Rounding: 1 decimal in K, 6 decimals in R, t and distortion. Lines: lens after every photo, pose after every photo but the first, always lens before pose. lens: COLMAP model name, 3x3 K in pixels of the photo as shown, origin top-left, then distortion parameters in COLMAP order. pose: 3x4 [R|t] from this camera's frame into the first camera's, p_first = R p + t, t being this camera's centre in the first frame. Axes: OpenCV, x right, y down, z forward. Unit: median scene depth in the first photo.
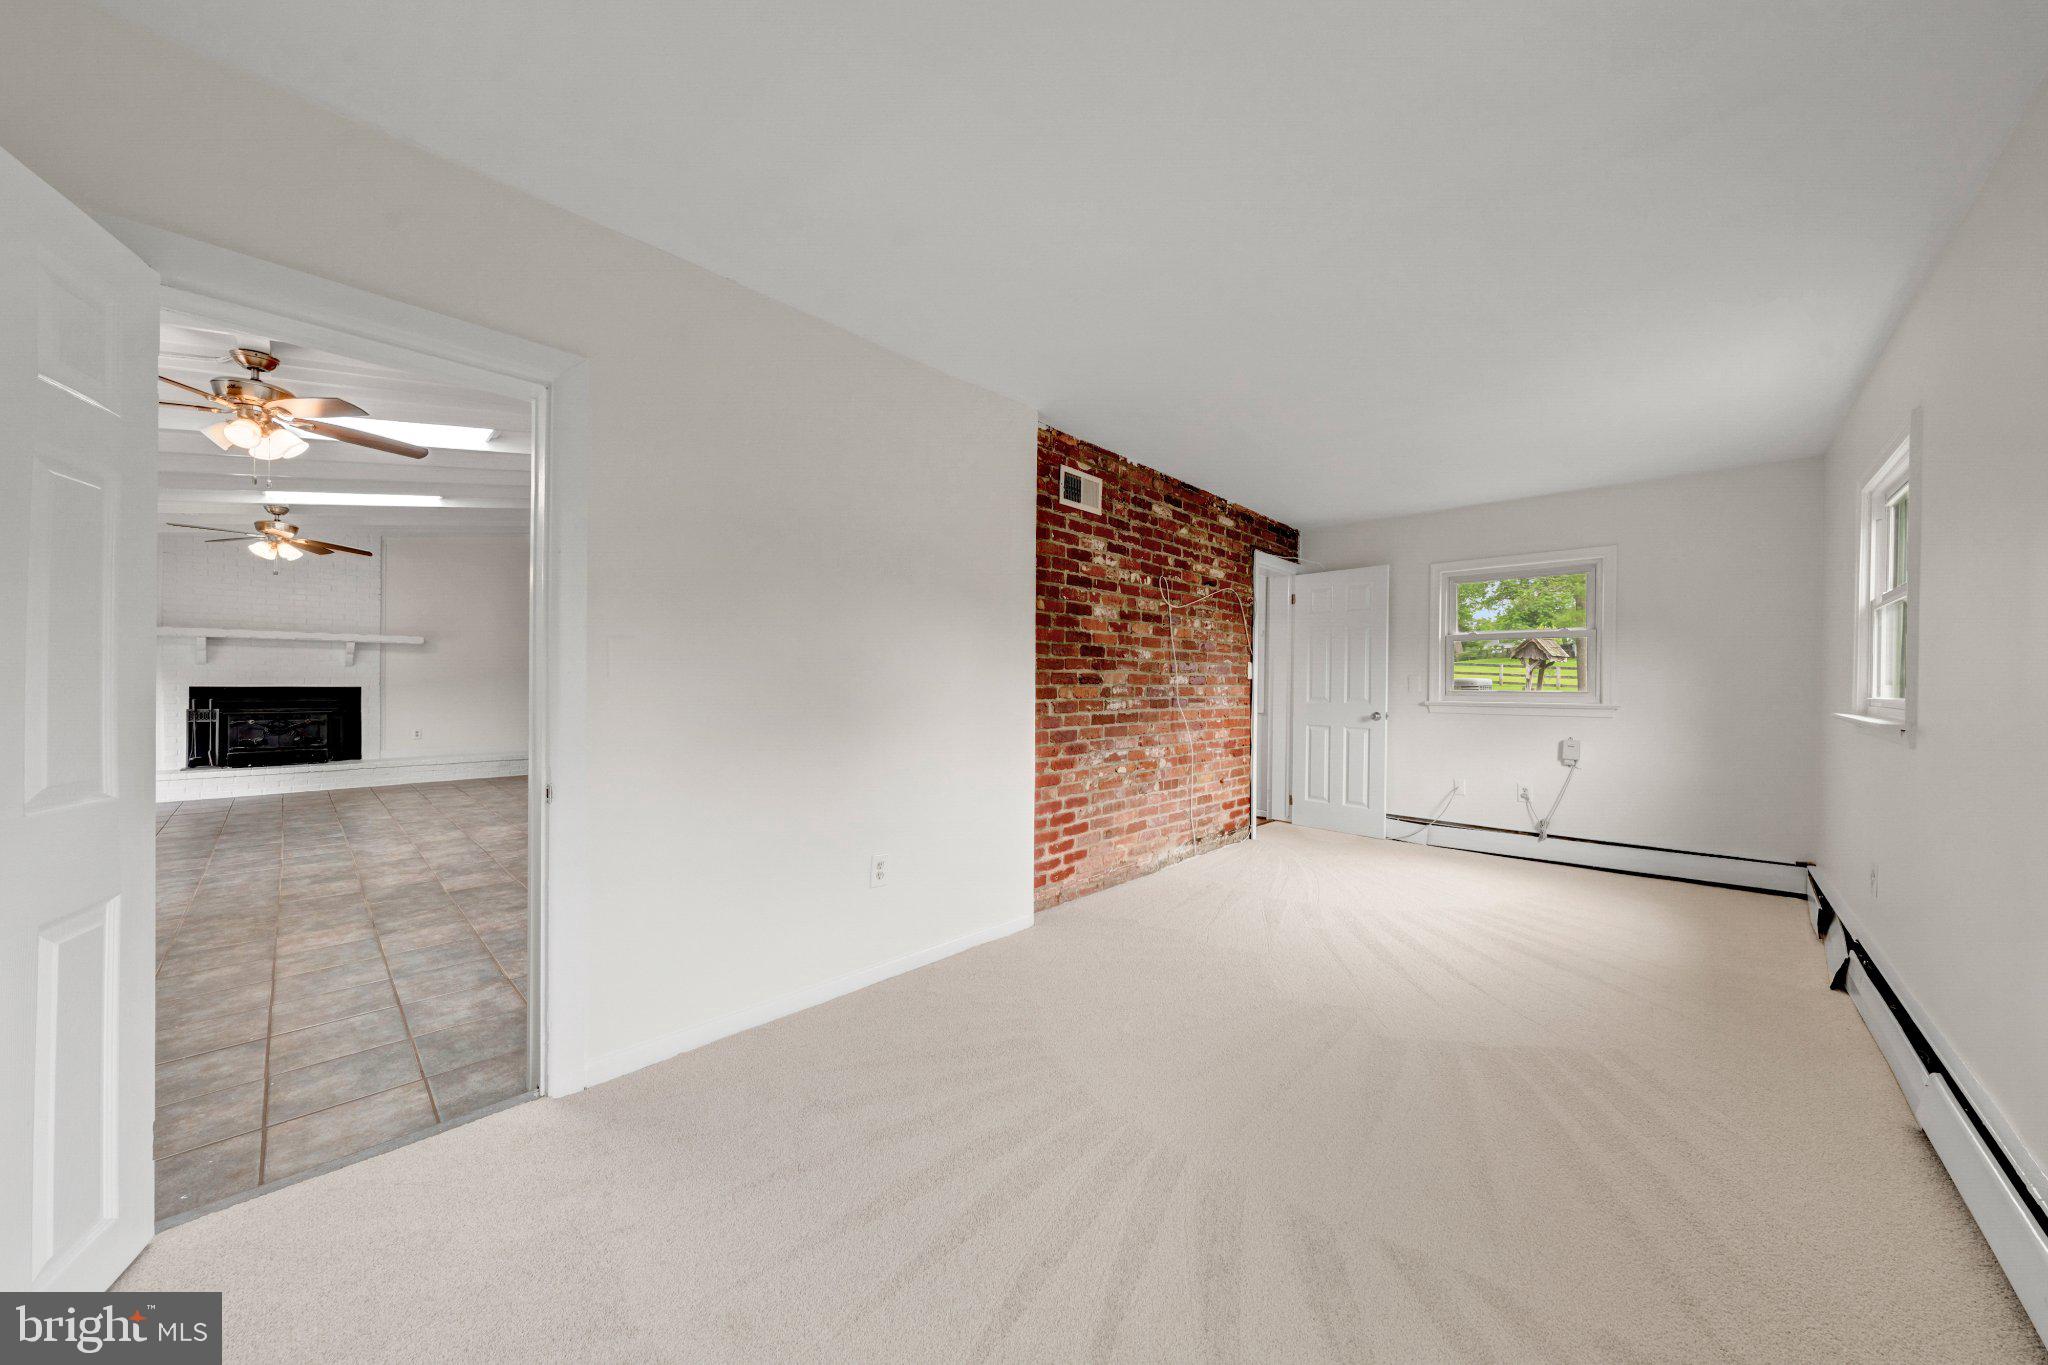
lens RADIAL K [[701.2, 0, 1015.6], [0, 701.2, 678.3], [0, 0, 1]] dist [-0.001237, -0.000024]
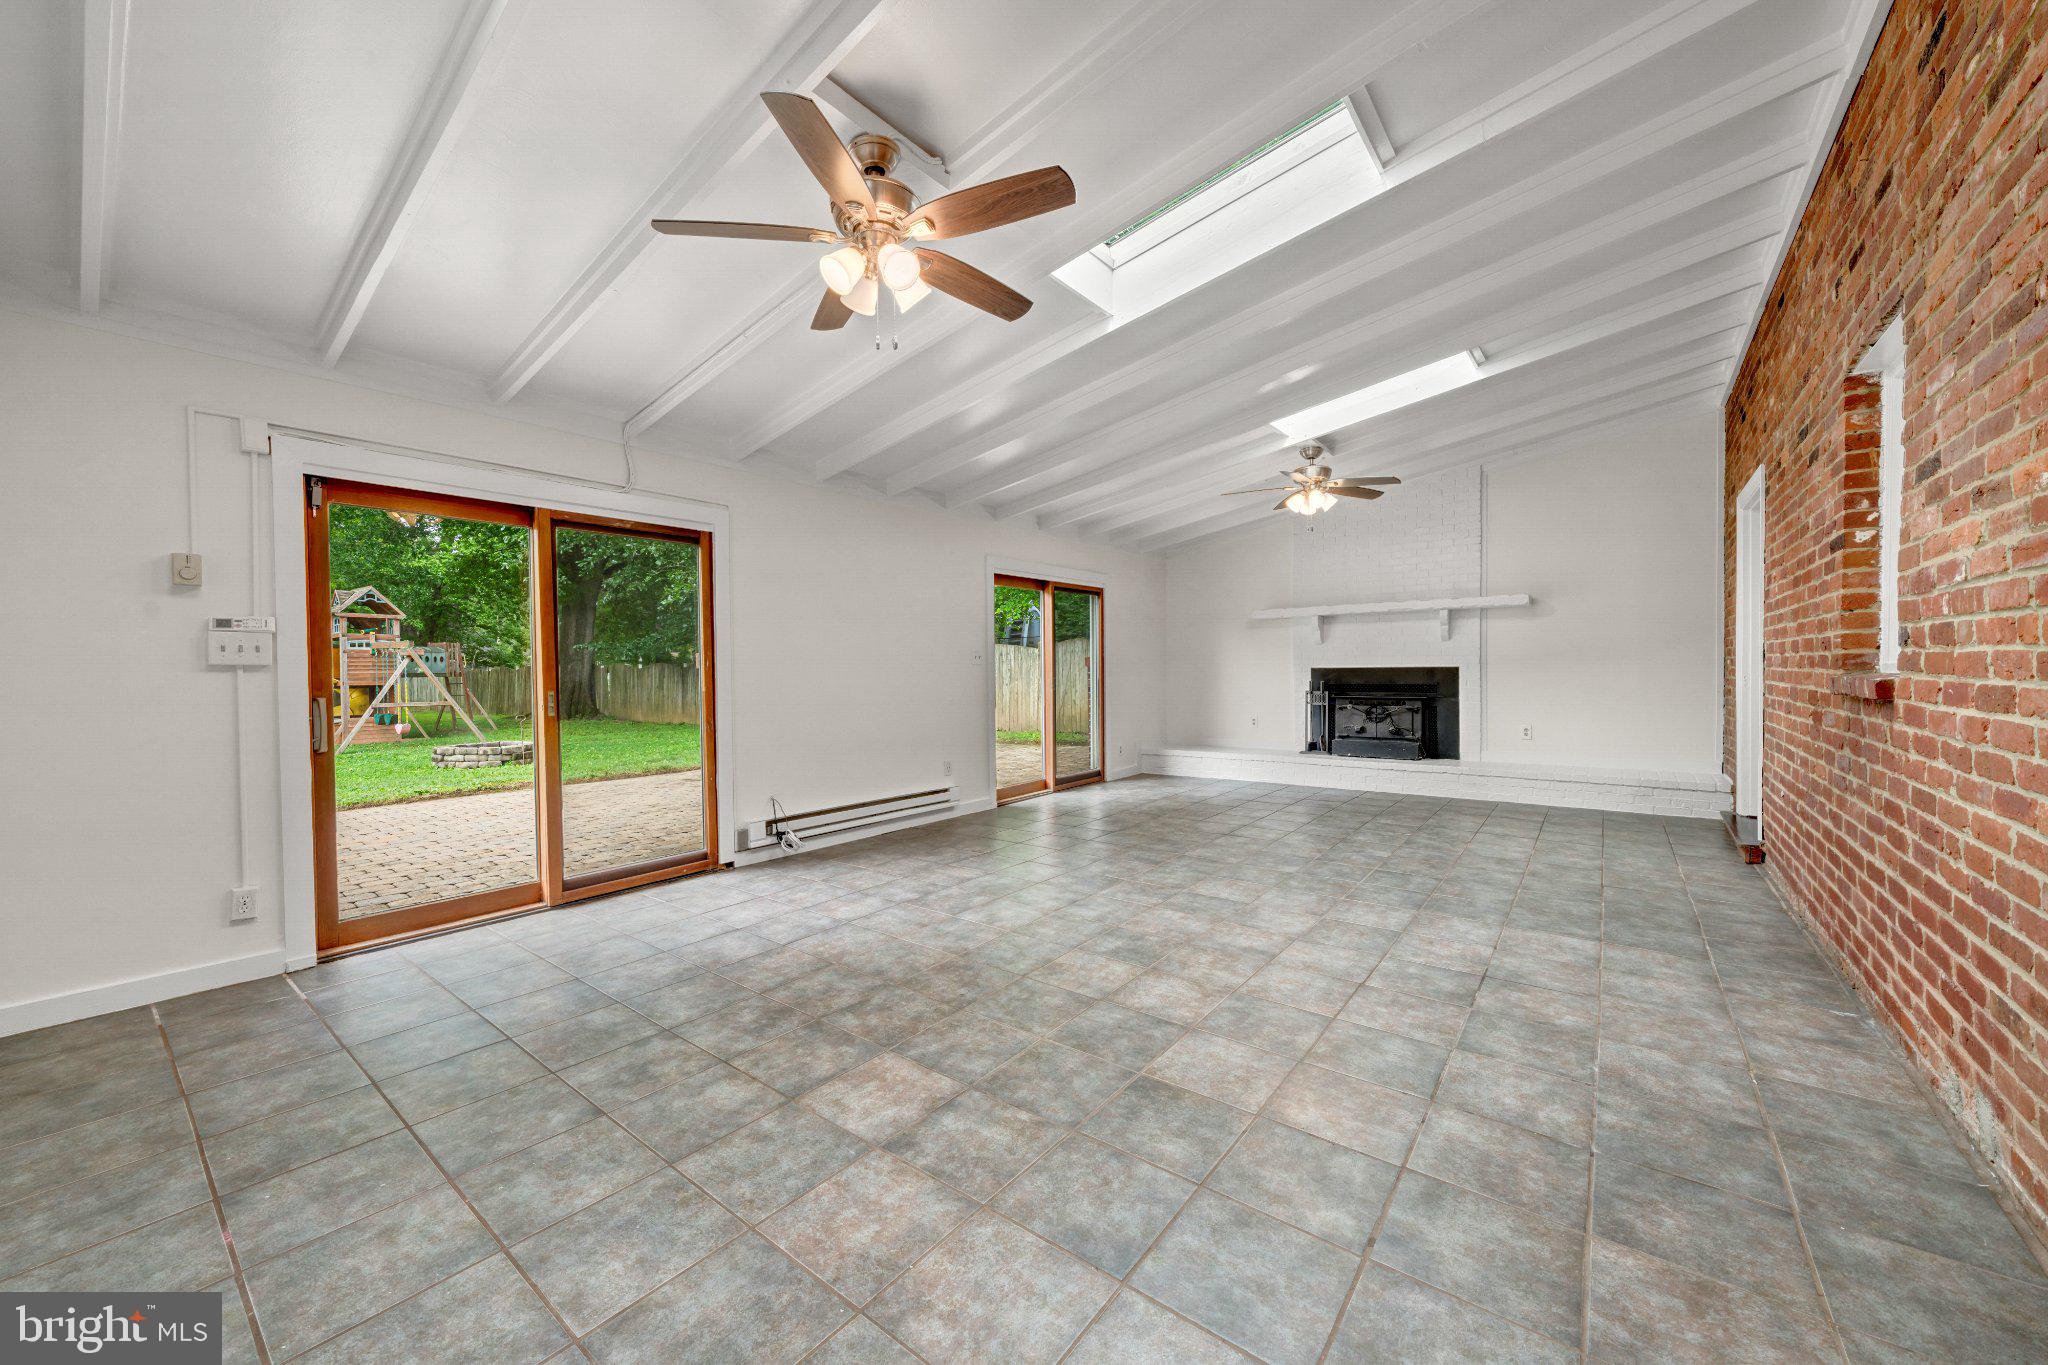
lens RADIAL K [[755.4, 0, 1020.5], [0, 755.4, 687.6], [0, 0, 1]] dist [-0.000815, -0.000053]
pose [[0.096281, 0.015097, -0.995240, -0.192127], [0.017440, 0.999706, 0.016852, 0.016188], [0.995201, -0.018980, 0.095989, 0.556056]]
